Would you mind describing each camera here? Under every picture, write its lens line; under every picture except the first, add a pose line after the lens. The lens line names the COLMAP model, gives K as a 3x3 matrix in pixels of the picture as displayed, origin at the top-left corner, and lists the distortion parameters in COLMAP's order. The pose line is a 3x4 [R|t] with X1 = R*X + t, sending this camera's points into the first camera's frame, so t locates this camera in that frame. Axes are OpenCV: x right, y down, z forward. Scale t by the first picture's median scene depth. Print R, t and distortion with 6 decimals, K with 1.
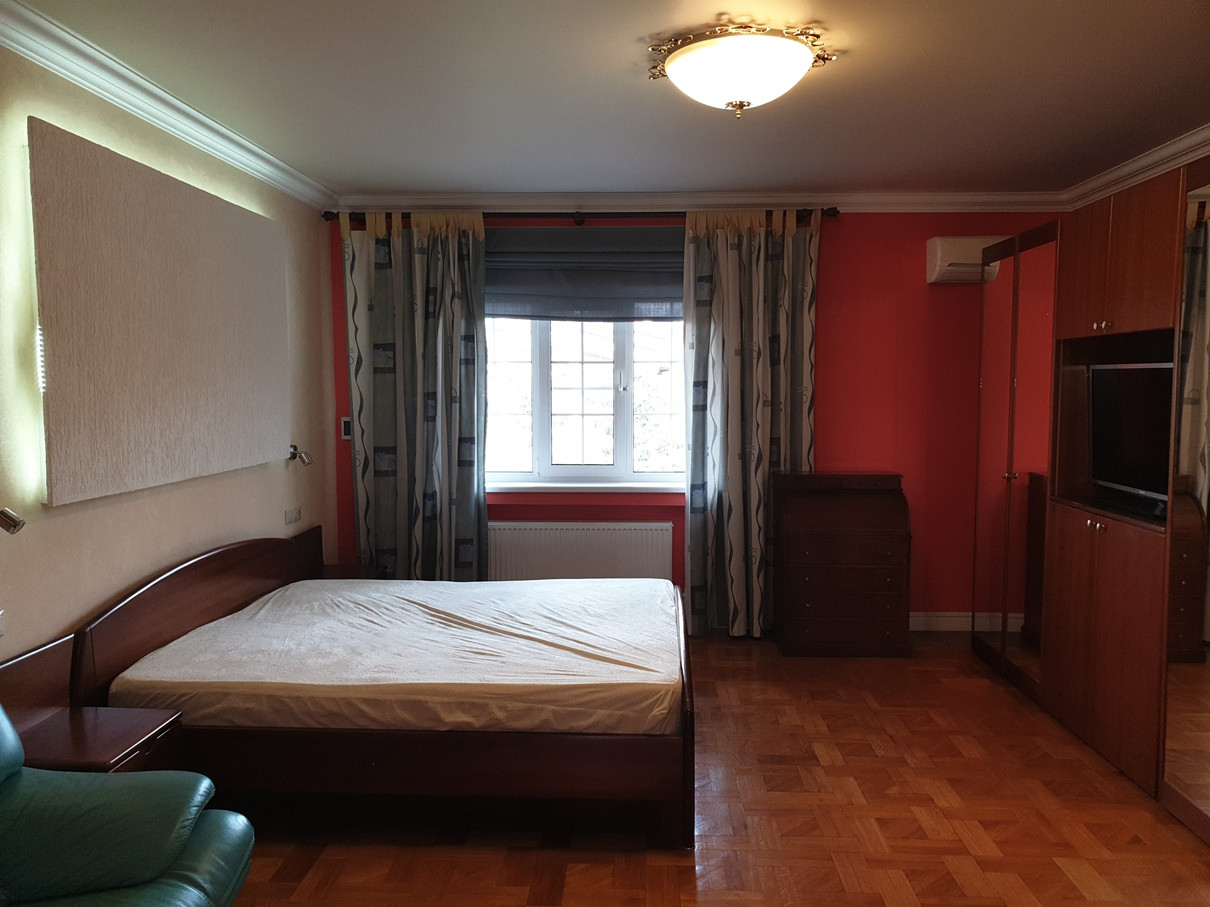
lens RADIAL K [[935.1, 0, 606.2], [0, 935.1, 466.6], [0, 0, 1]] dist [0.139938, -0.402575]
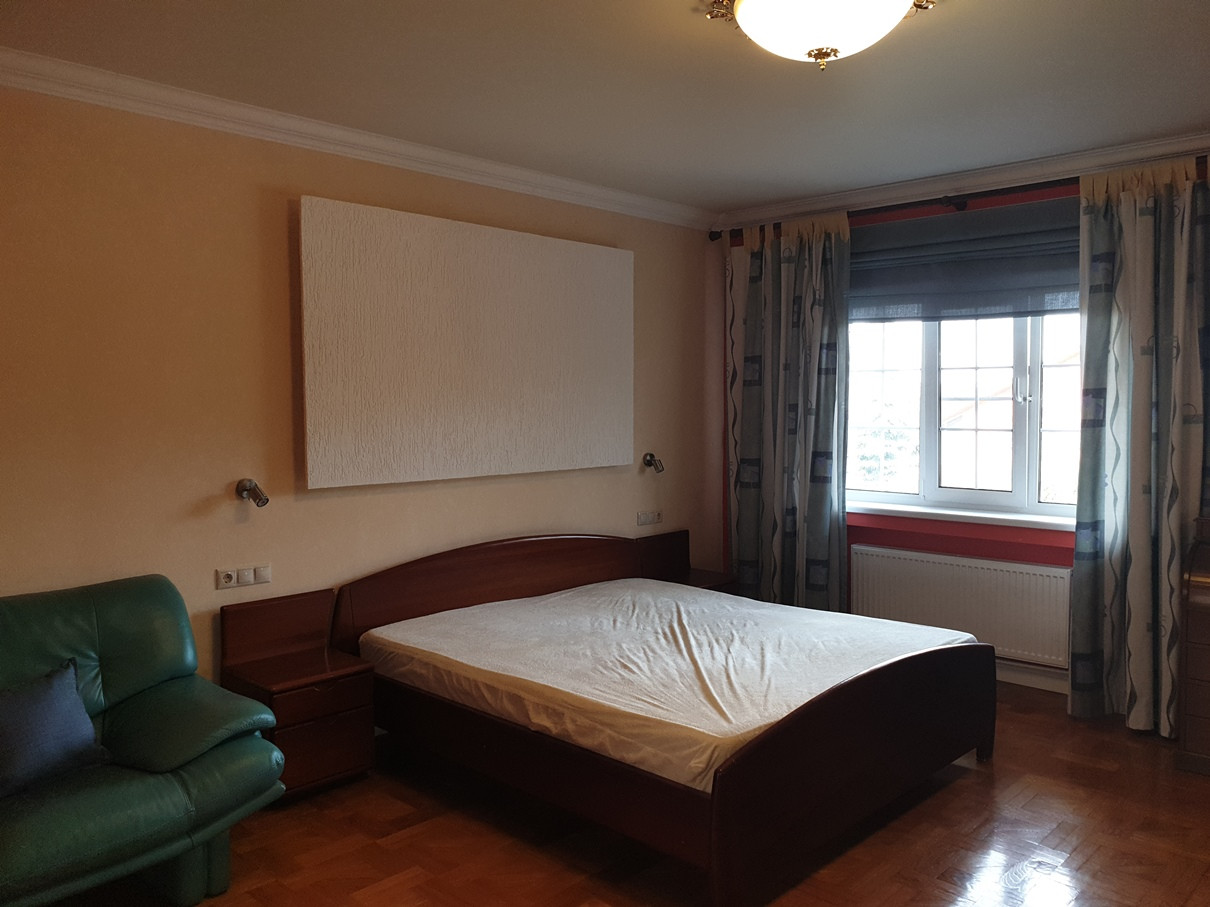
lens RADIAL K [[939.6, 0, 607.0], [0, 939.6, 453.6], [0, 0, 1]] dist [0.065976, -0.084312]
pose [[0.757625, 0.035389, -0.651730, 0.306352], [-0.054143, 0.998495, -0.008722, -0.009377], [0.650441, 0.041895, 0.758401, 0.144789]]
